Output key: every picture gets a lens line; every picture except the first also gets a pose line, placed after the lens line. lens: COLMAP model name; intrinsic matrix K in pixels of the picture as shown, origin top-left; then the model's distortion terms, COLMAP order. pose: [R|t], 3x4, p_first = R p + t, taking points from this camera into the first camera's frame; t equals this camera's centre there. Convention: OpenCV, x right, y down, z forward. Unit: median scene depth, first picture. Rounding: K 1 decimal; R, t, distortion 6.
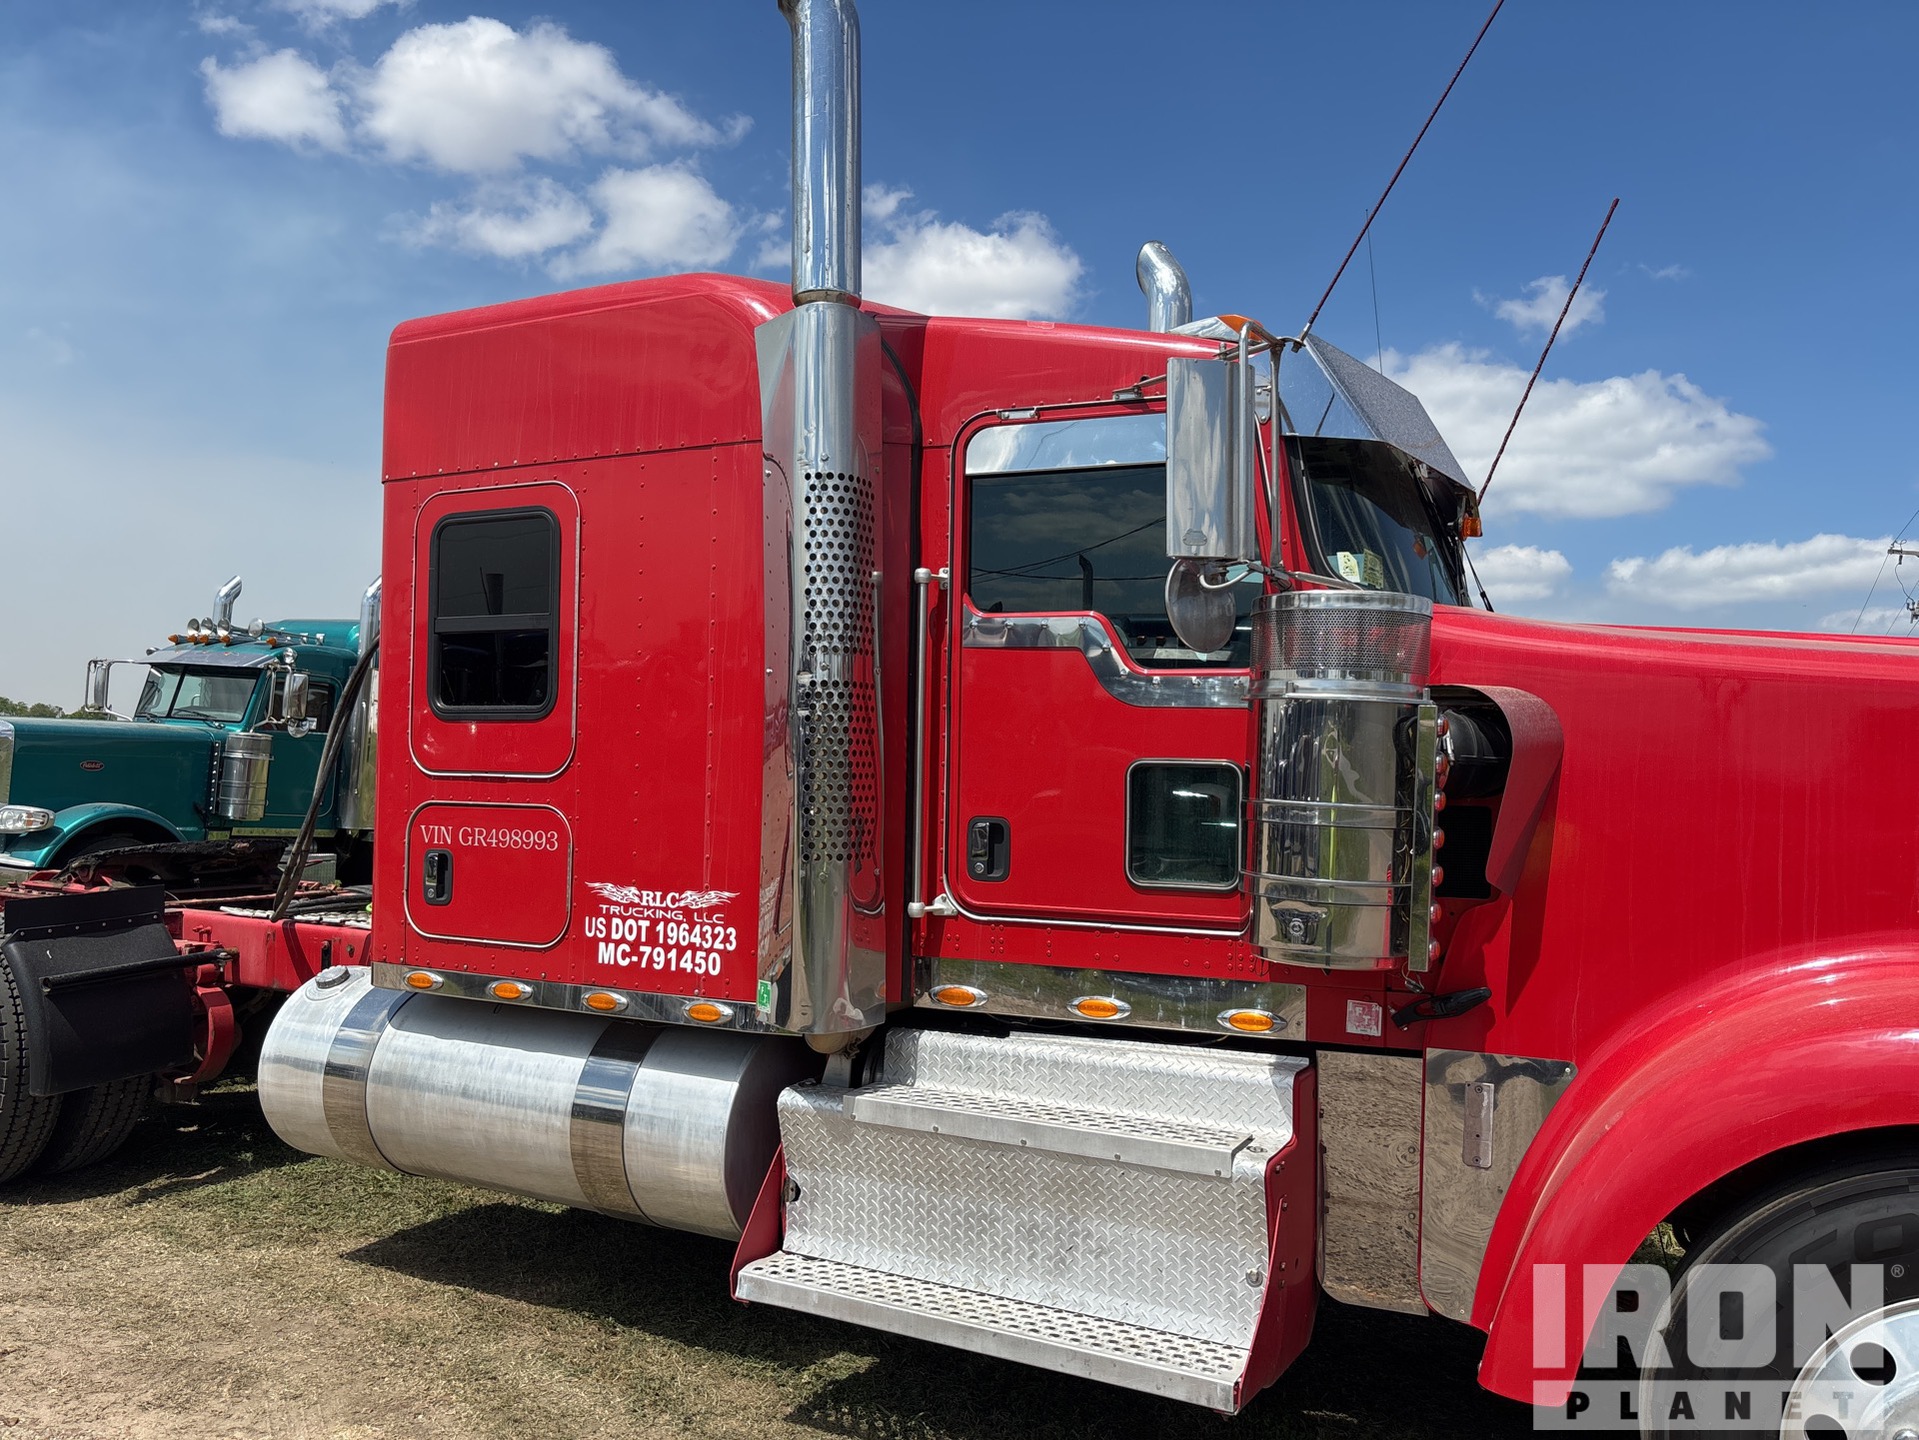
lens RADIAL K [[1463.4, 0, 969.2], [0, 1463.4, 732.7], [0, 0, 1]] dist [0.057124, -0.058875]
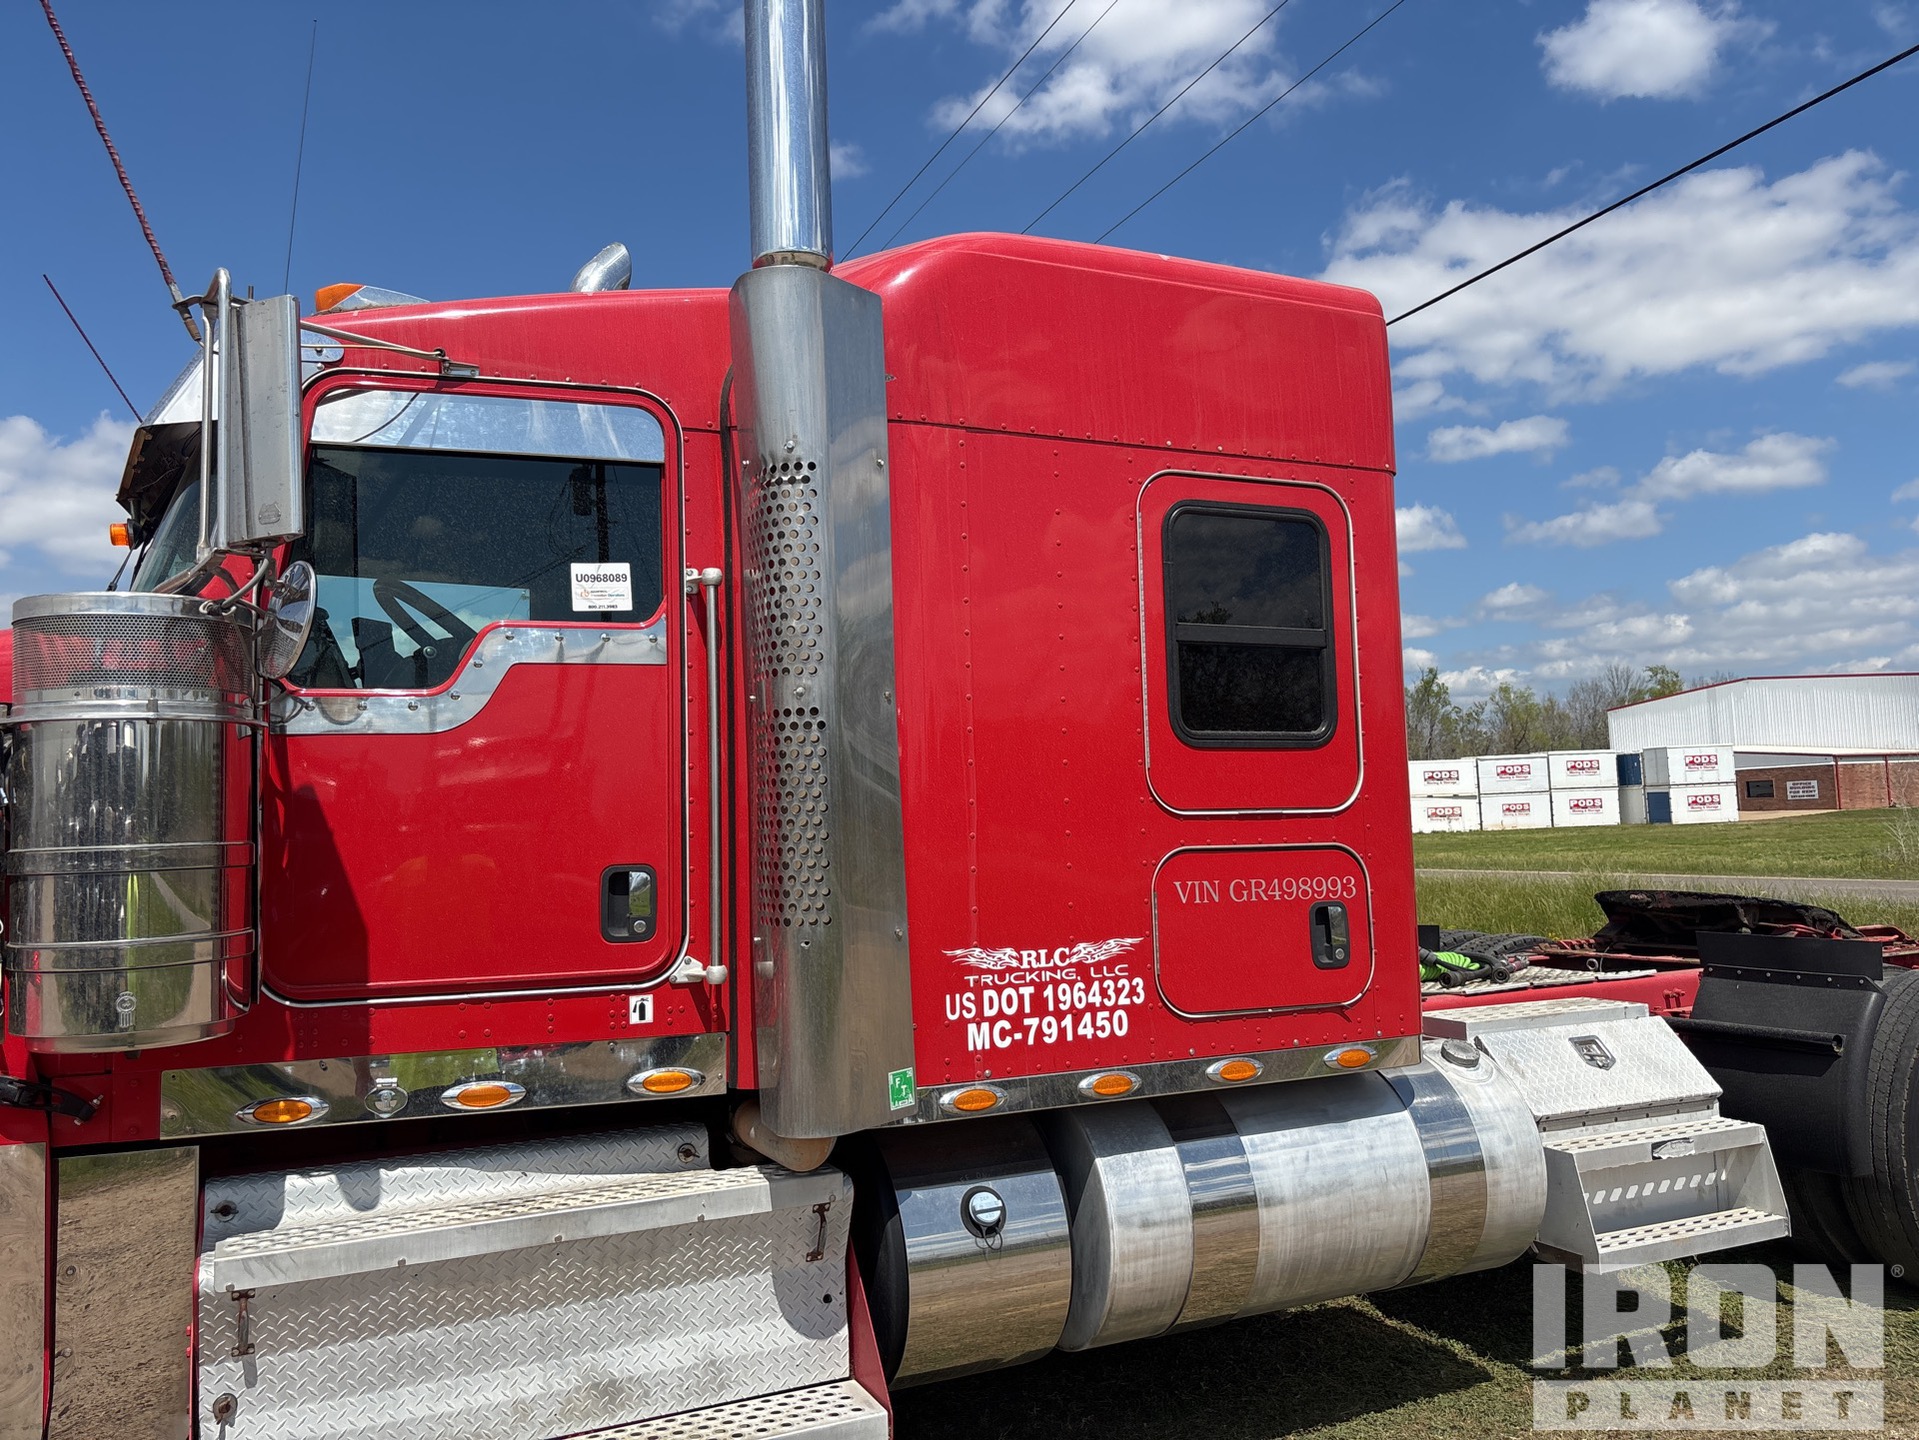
lens RADIAL K [[1477.8, 0, 949.8], [0, 1477.8, 705.5], [0, 0, 1]] dist [0.118679, -0.215487]
pose [[0.605316, 0.024226, 0.795617, -0.937156], [0.025952, 0.998405, -0.050146, 0.010345], [-0.795562, 0.051002, 0.603721, 0.531484]]
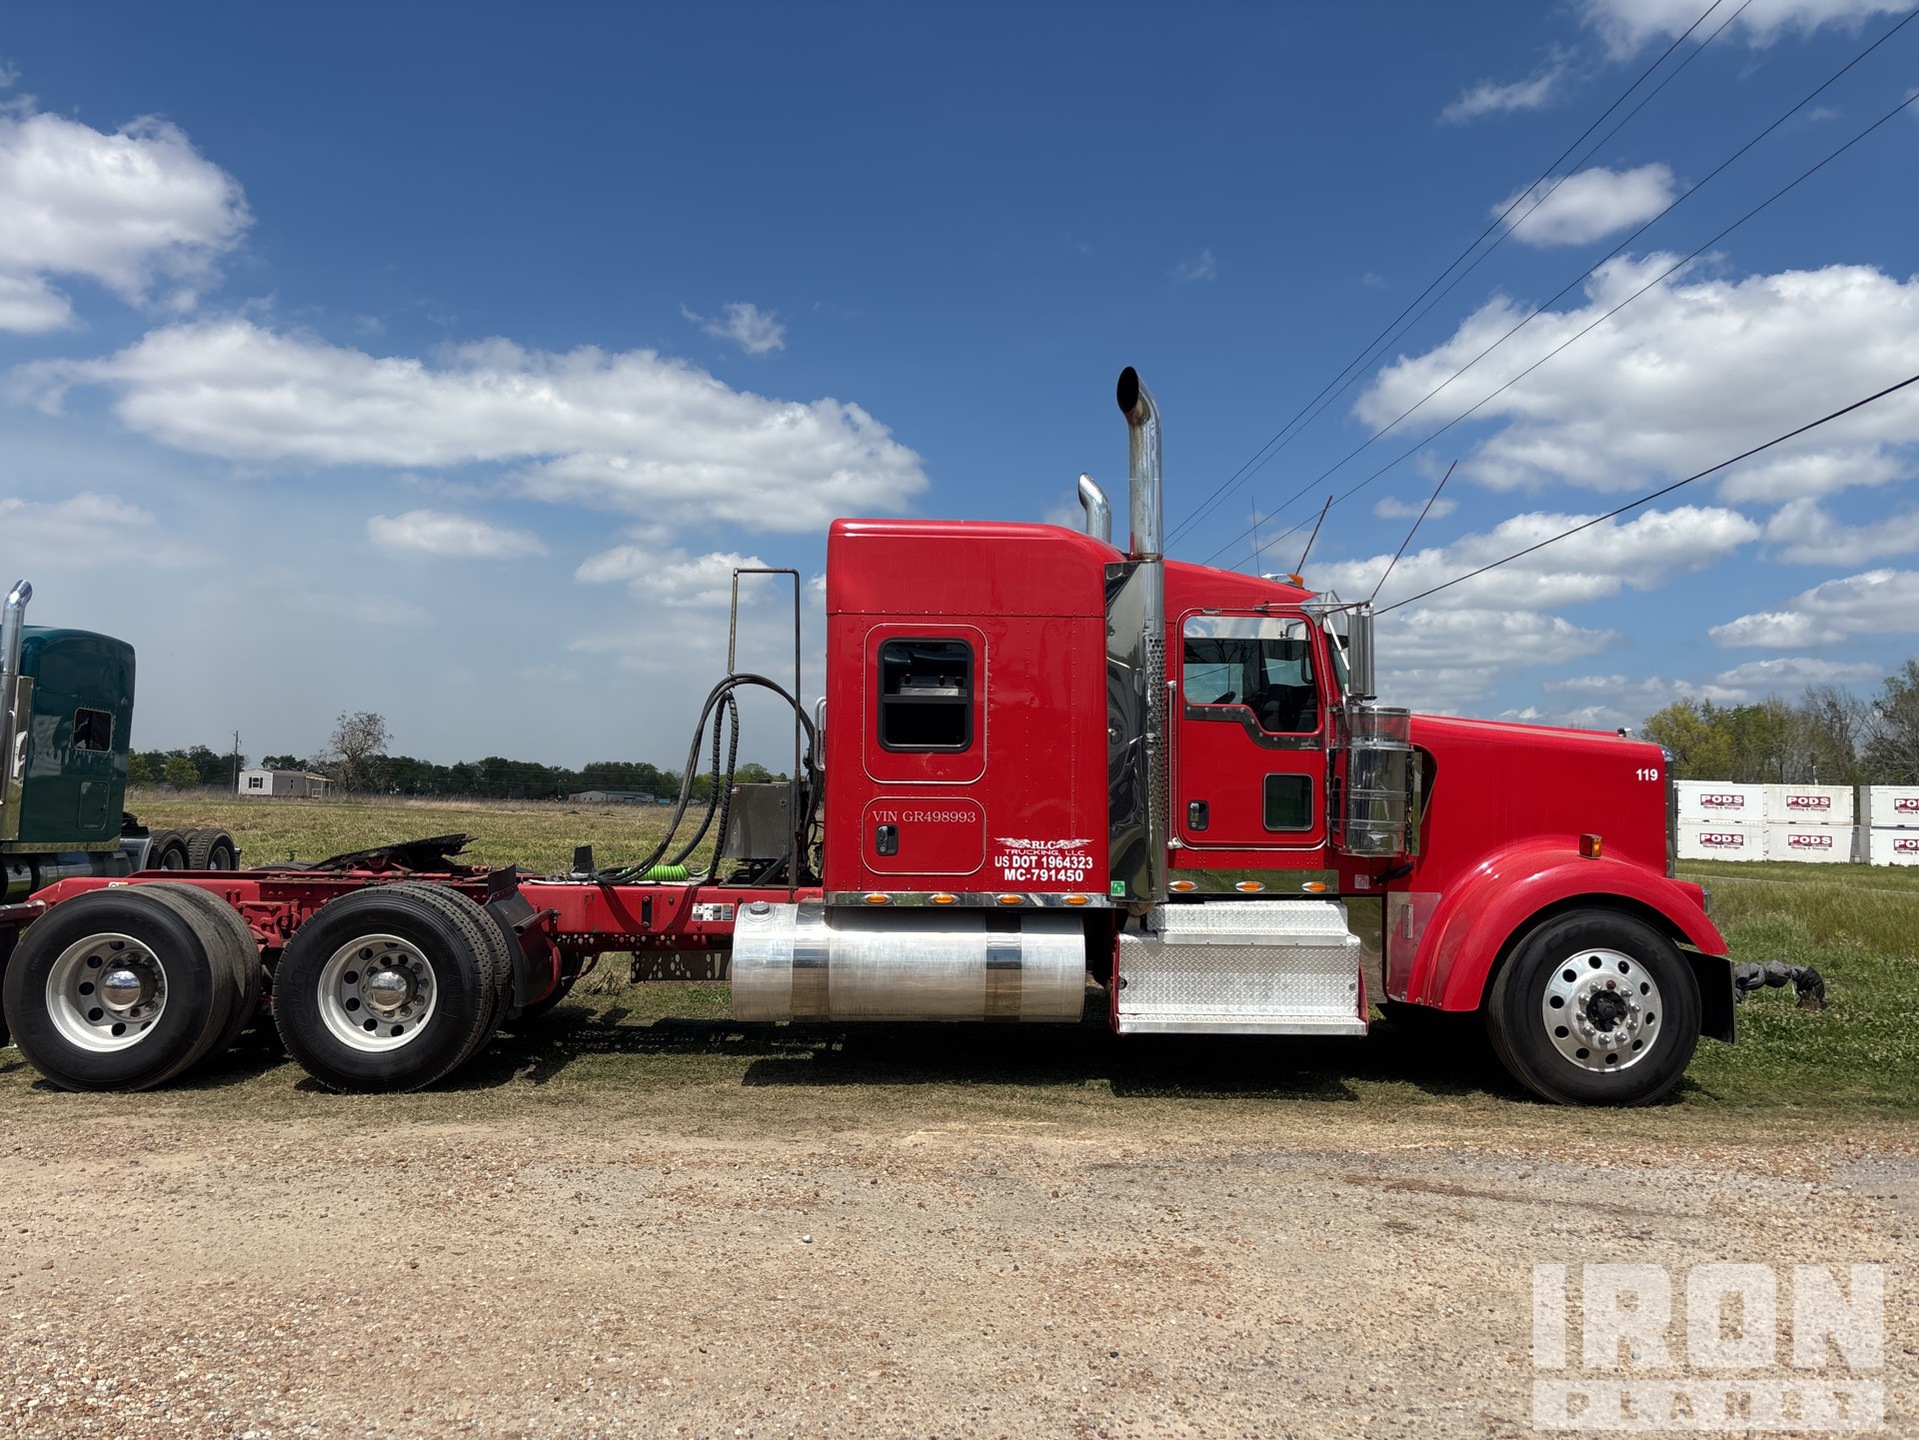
lens RADIAL K [[1533.5, 0, 958.5], [0, 1533.5, 701.1], [0, 0, 1]] dist [0.028775, -0.009477]
pose [[0.864033, 0.017559, 0.503129, -1.355174], [-0.007170, 0.999719, -0.022578, -0.030726], [-0.503384, 0.015901, 0.863916, -0.713667]]
